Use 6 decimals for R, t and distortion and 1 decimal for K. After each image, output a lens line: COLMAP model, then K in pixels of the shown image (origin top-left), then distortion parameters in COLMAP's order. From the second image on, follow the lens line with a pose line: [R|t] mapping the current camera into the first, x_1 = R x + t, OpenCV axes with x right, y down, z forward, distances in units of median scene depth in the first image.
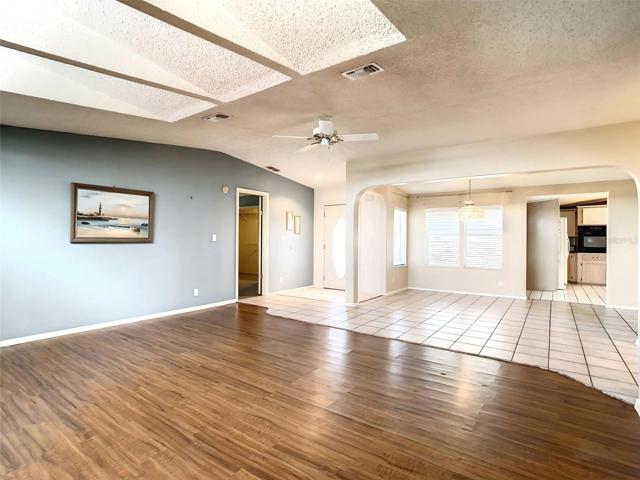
lens RADIAL K [[334.1, 0, 330.8], [0, 334.1, 238.5], [0, 0, 1]] dist [-0.029823, 0.000088]
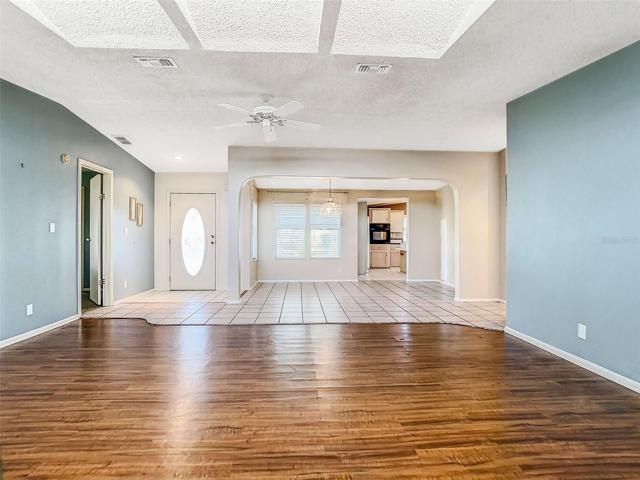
lens RADIAL K [[334.1, 0, 330.8], [0, 334.1, 238.5], [0, 0, 1]] dist [-0.029823, 0.000088]
pose [[0.776227, -0.007645, 0.630407, -0.292420], [0.003897, 0.999966, 0.007328, 0.015661], [-0.630441, -0.003232, 0.776230, 0.106669]]
